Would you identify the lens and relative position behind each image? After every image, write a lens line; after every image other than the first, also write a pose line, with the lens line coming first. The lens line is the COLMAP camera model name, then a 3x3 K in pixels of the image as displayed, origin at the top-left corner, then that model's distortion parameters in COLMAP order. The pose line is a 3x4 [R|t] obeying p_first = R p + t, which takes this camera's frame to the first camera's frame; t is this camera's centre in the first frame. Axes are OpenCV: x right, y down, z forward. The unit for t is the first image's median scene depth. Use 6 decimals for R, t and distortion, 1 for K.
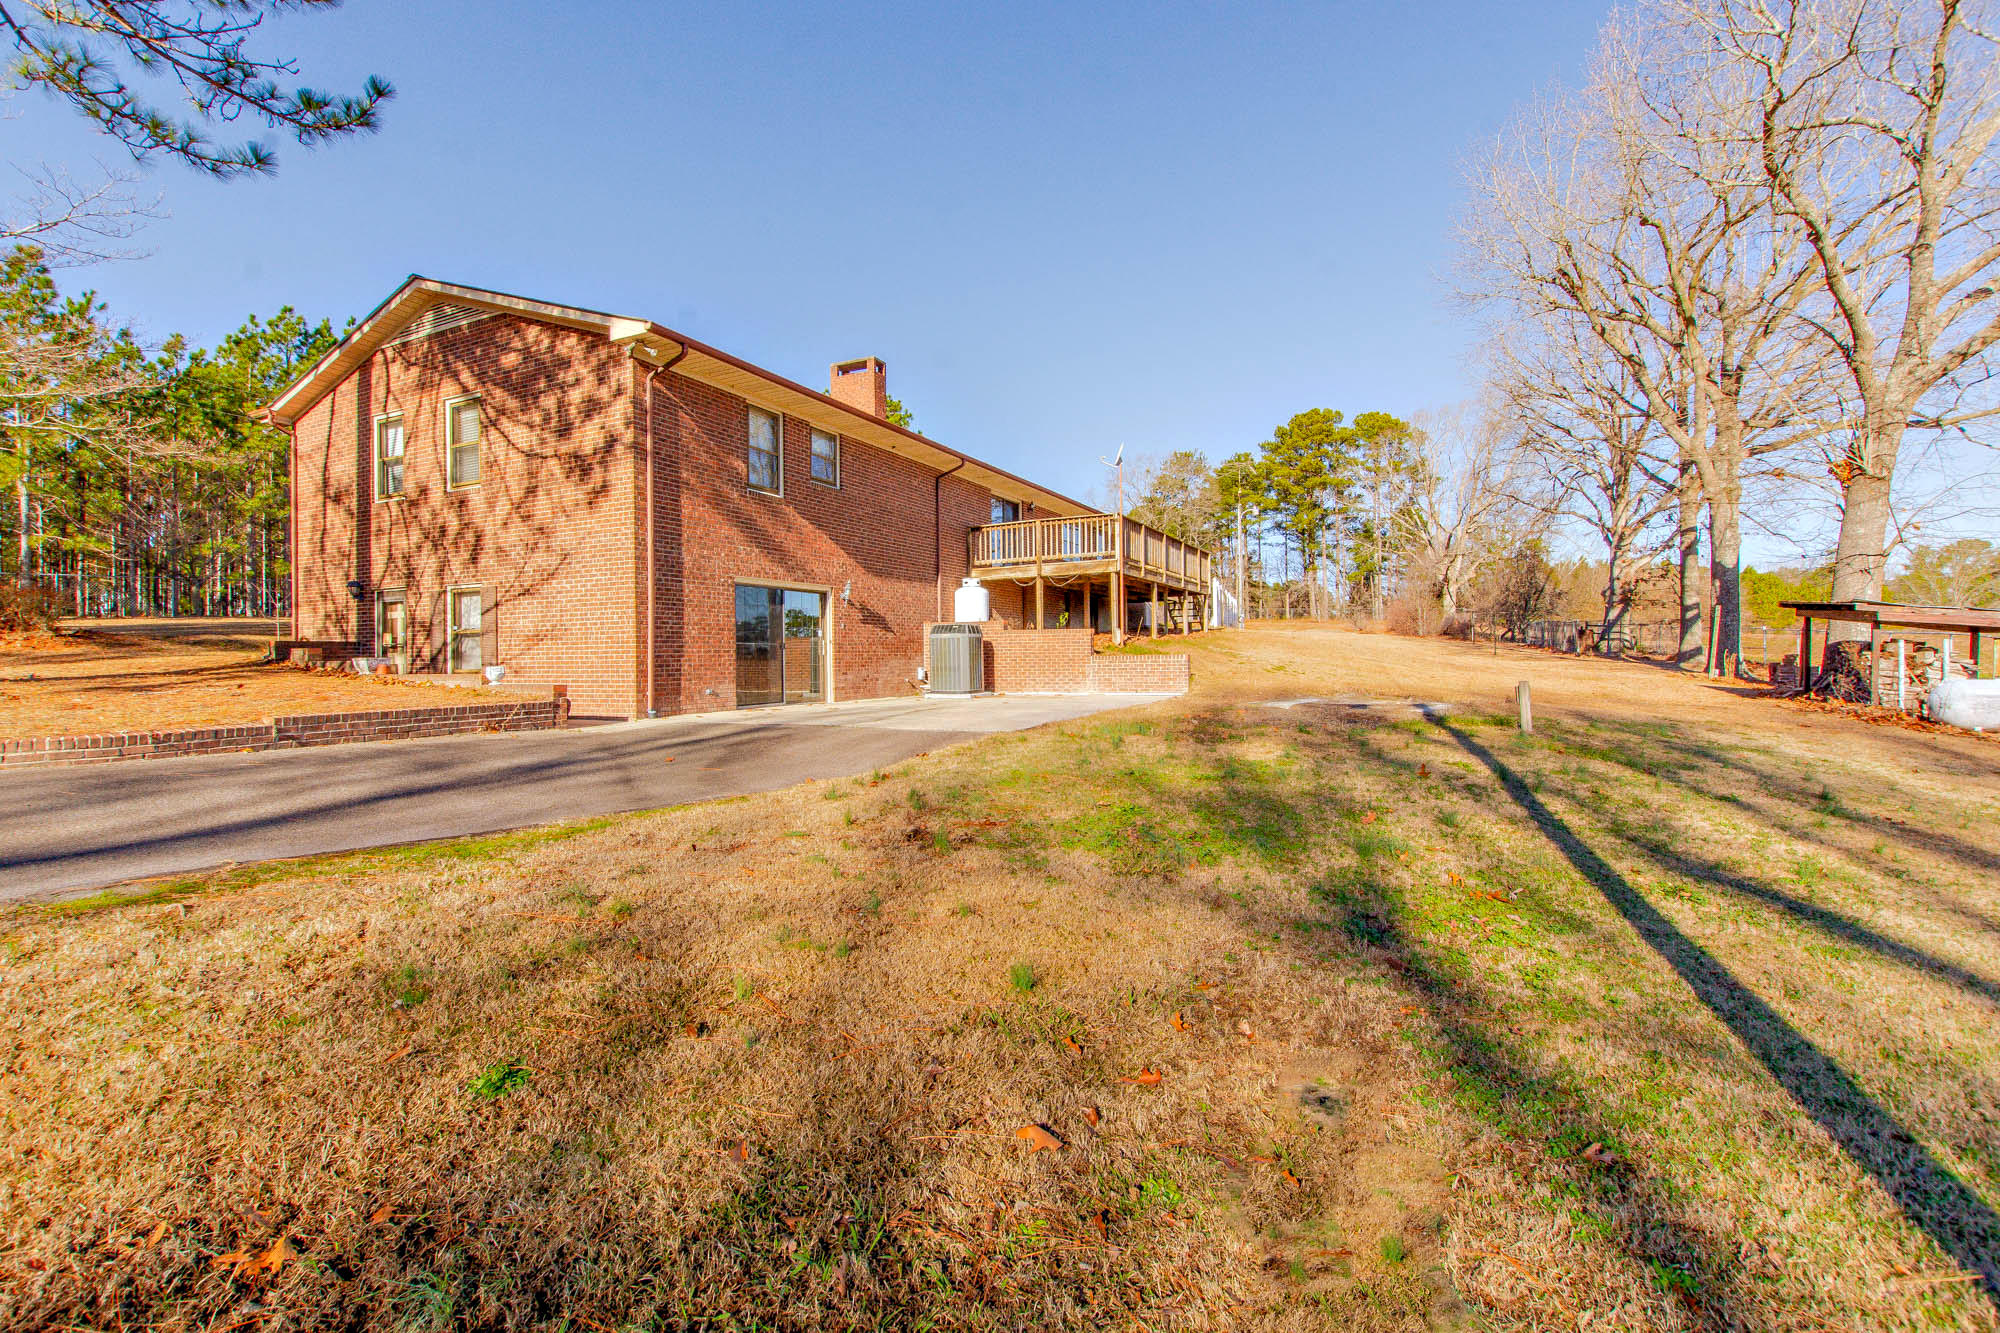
lens RADIAL K [[873.2, 0, 1003.0], [0, 873.2, 649.5], [0, 0, 1]] dist [-0.008415, -0.000122]
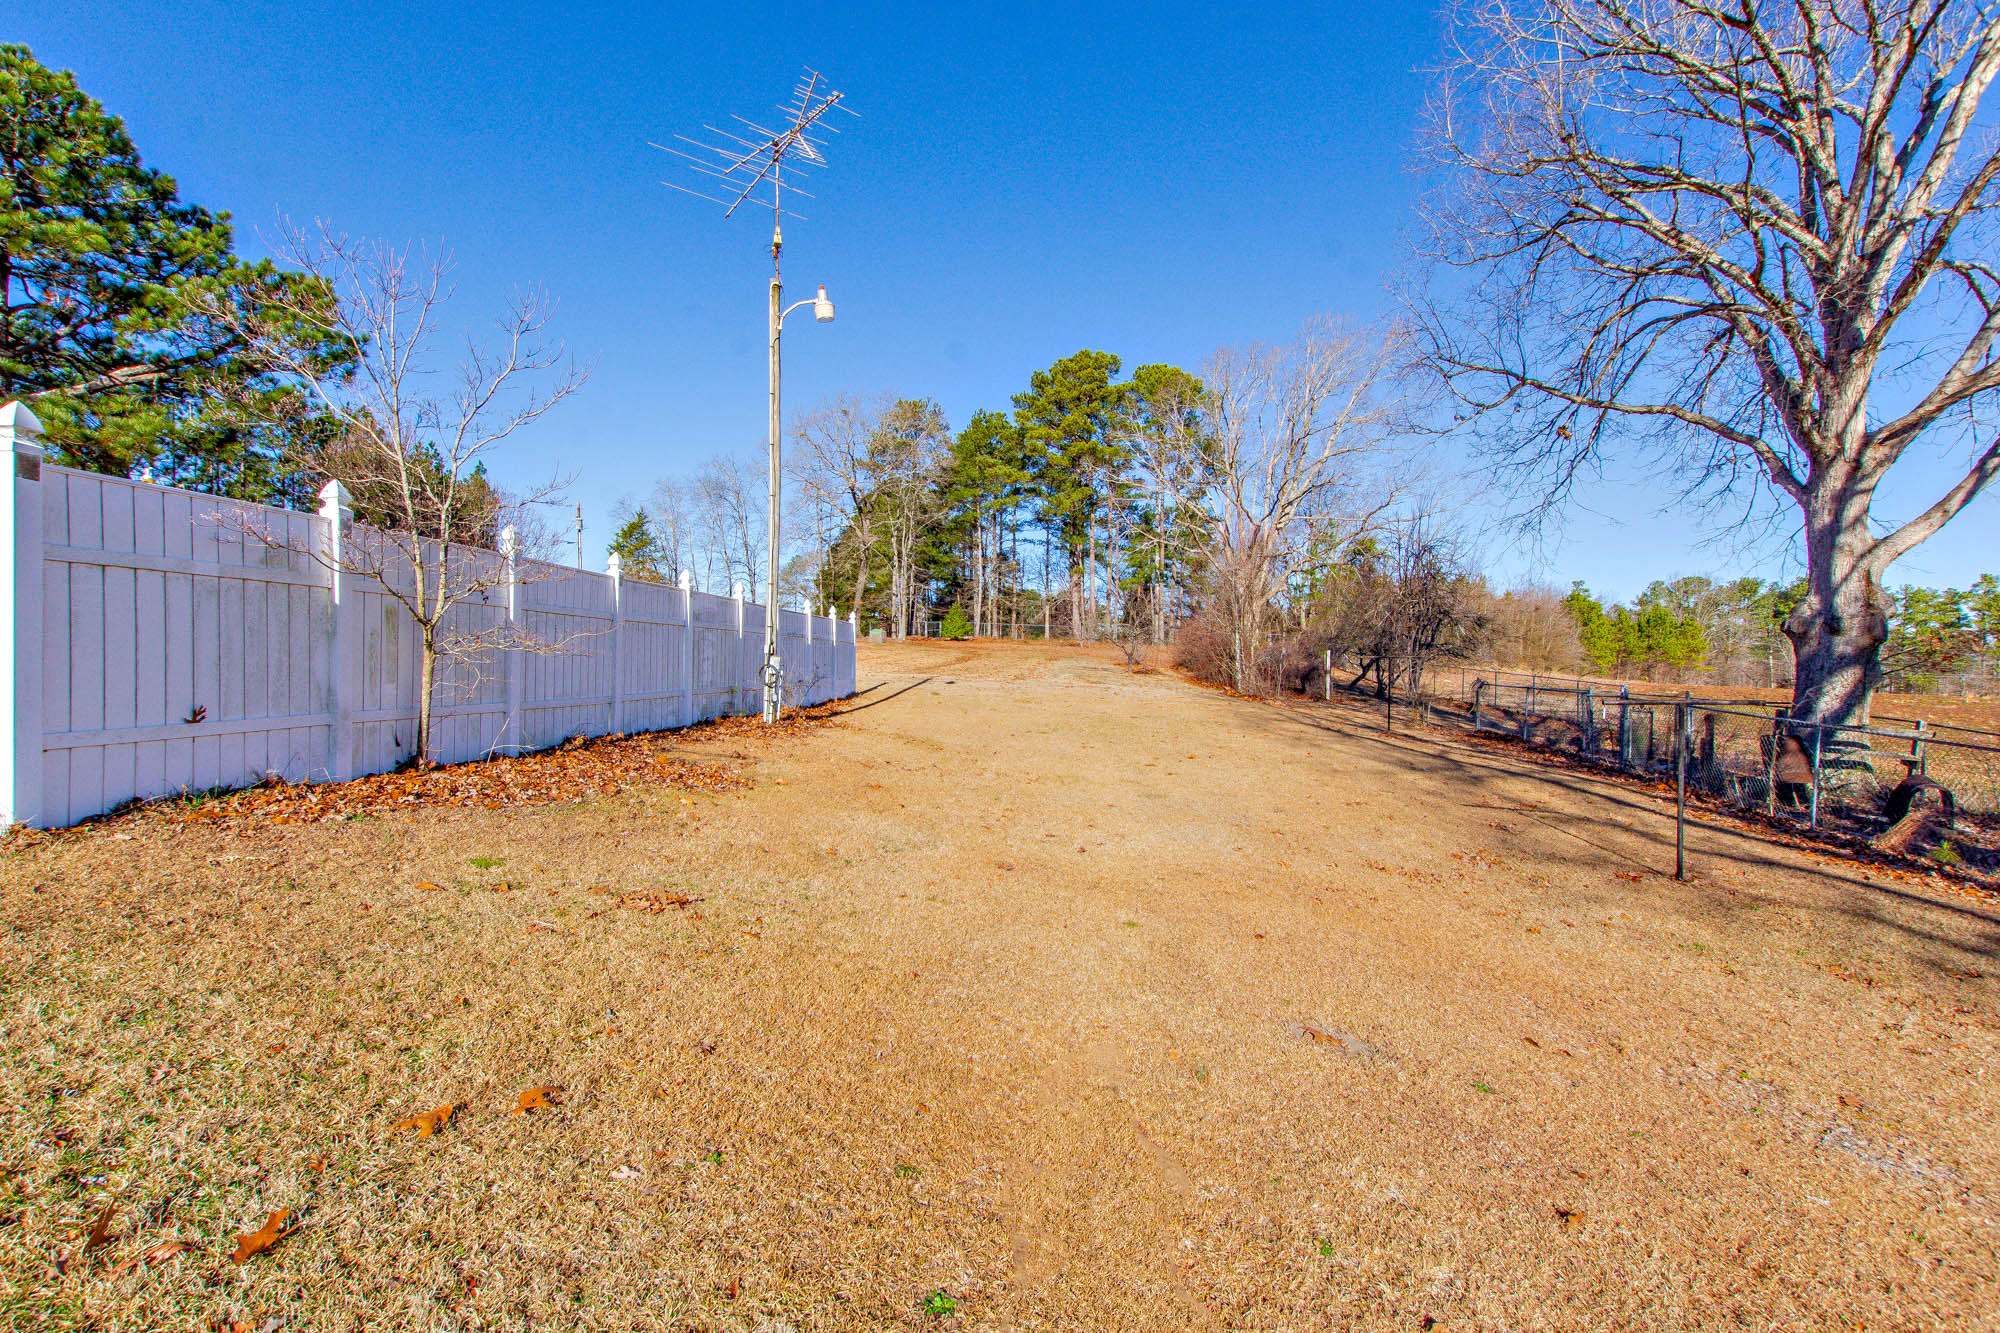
lens RADIAL K [[892.3, 0, 1000.0], [0, 892.3, 666.5], [0, 0, 1]] dist [0.000018, -0.001203]
pose [[0.970278, 0.022477, 0.240948, 0.735683], [-0.025348, 0.999640, 0.008821, -0.112948], [-0.240662, -0.014666, 0.970498, 1.851208]]
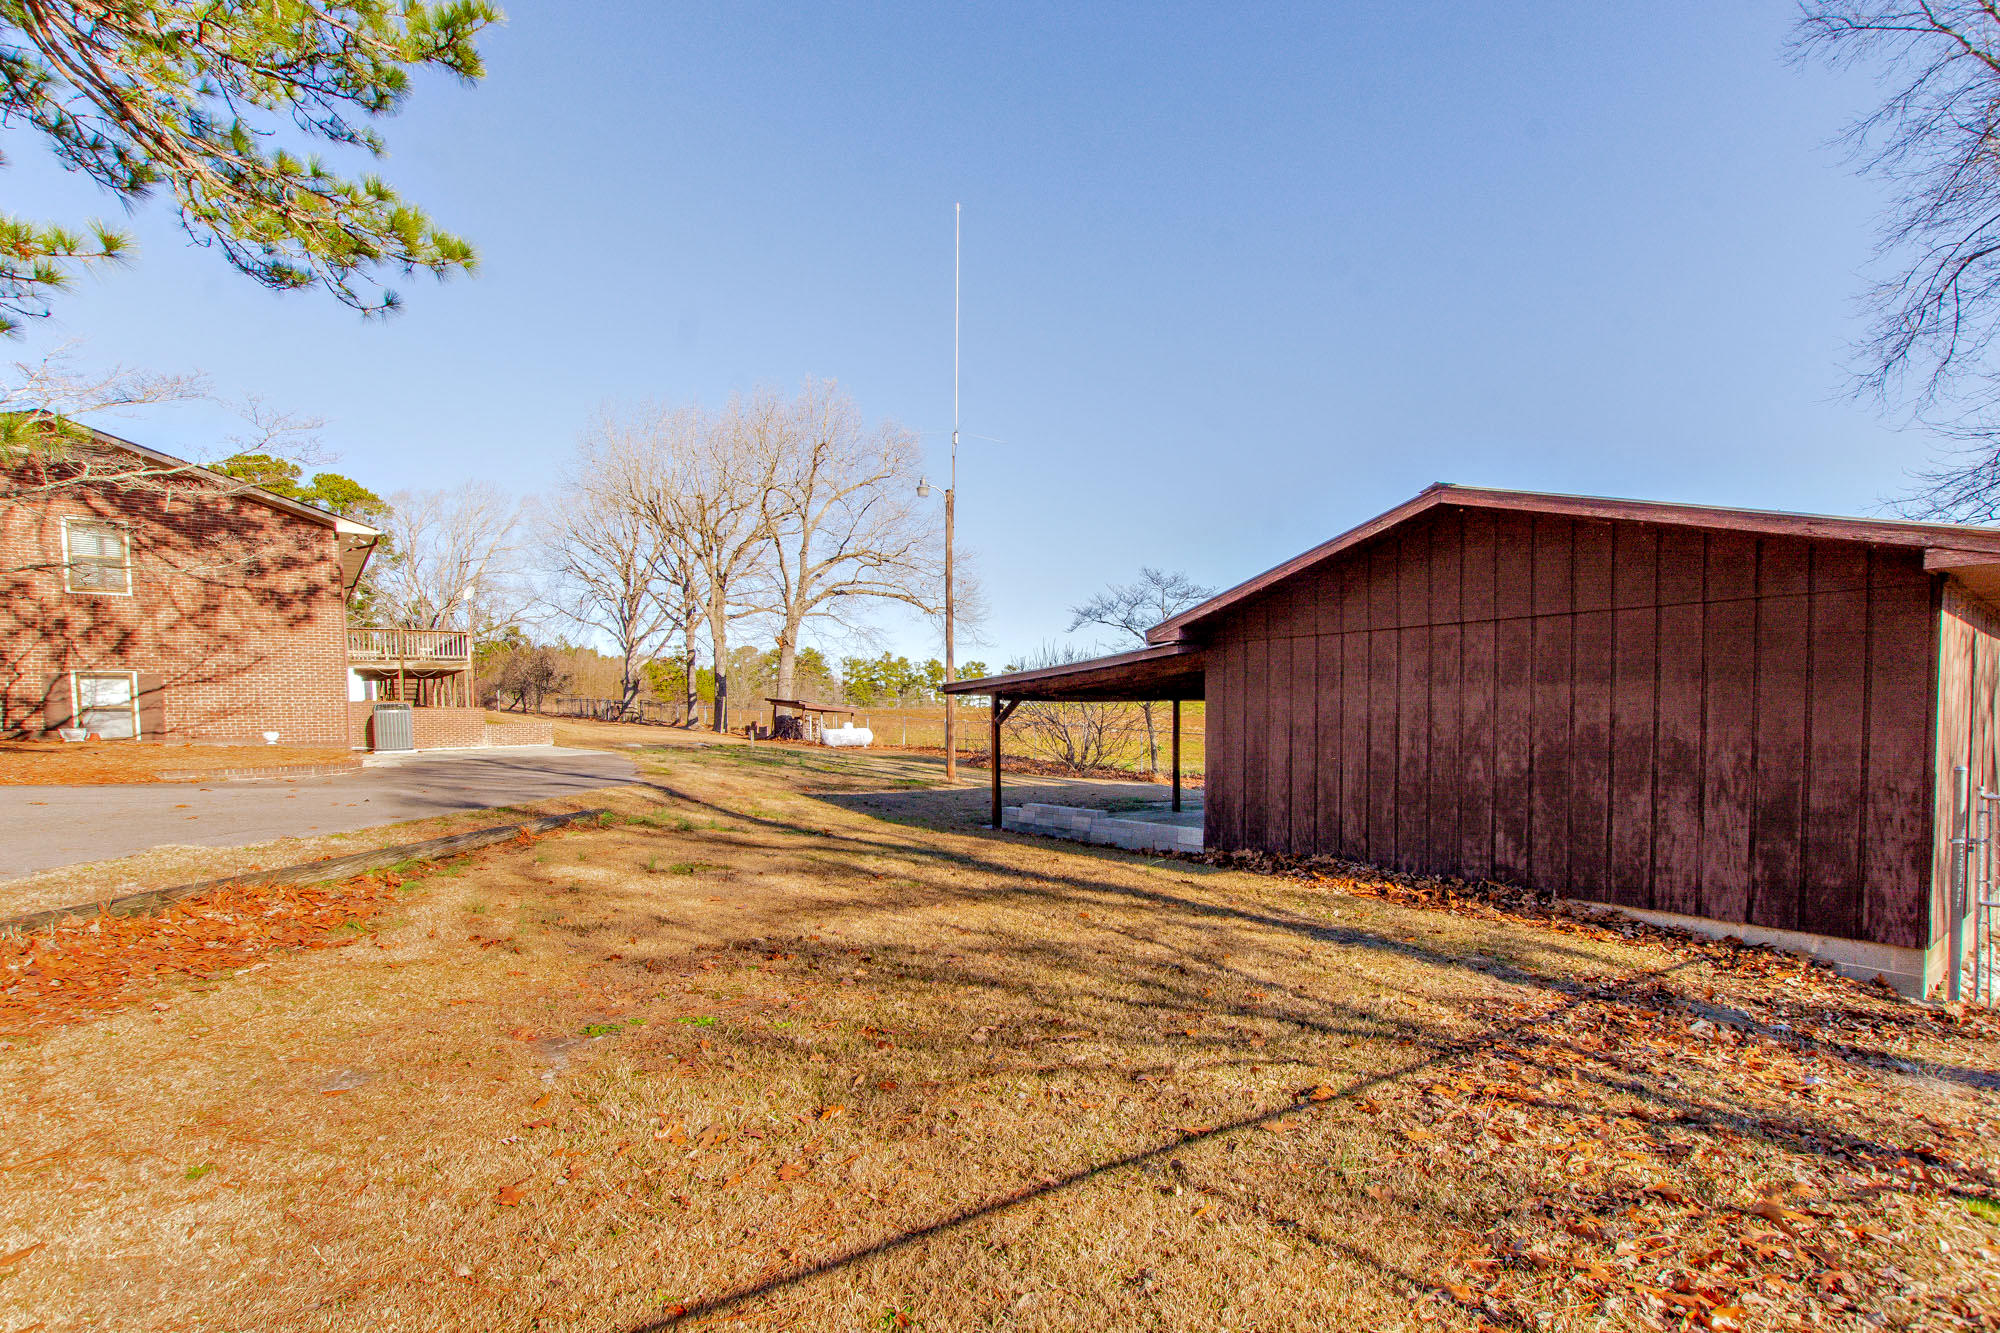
lens RADIAL K [[865.4, 0, 1023.3], [0, 865.4, 727.3], [0, 0, 1]] dist [0.000402, -0.000145]
pose [[0.399866, -0.011590, 0.916500, -1.046144], [0.002628, 0.999930, 0.011499, -0.002487], [-0.916570, -0.002189, 0.399869, -0.606616]]
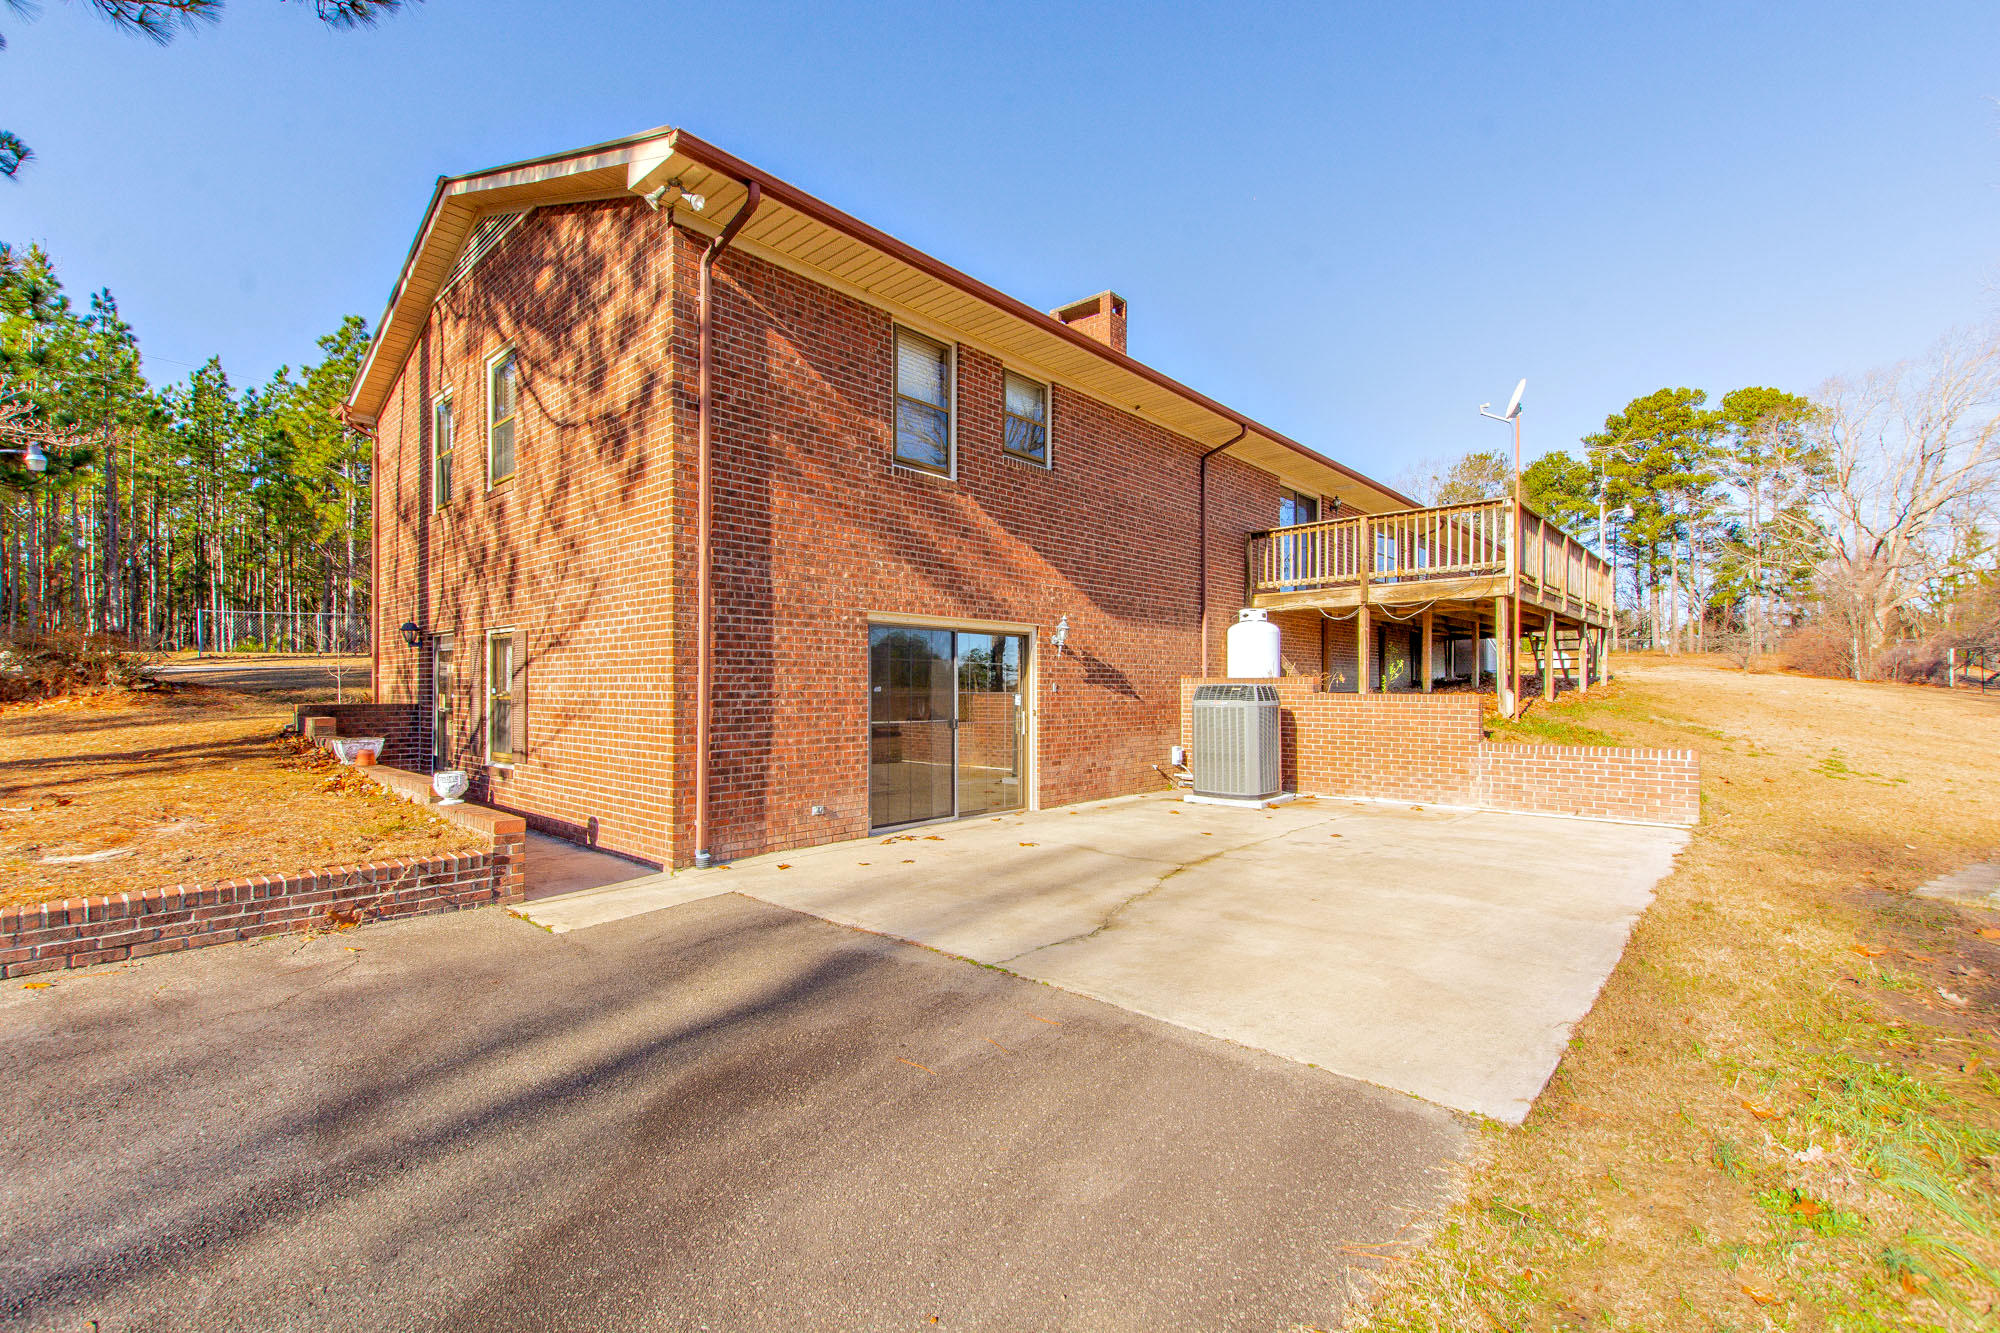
lens RADIAL K [[880.2, 0, 1003.2], [0, 880.2, 673.7], [0, 0, 1]] dist [0.001385, -0.000026]
pose [[0.963353, 0.008255, -0.268111, -0.049183], [-0.009815, 0.999942, -0.004478, -0.034171], [0.268058, 0.006946, 0.963378, 0.381110]]
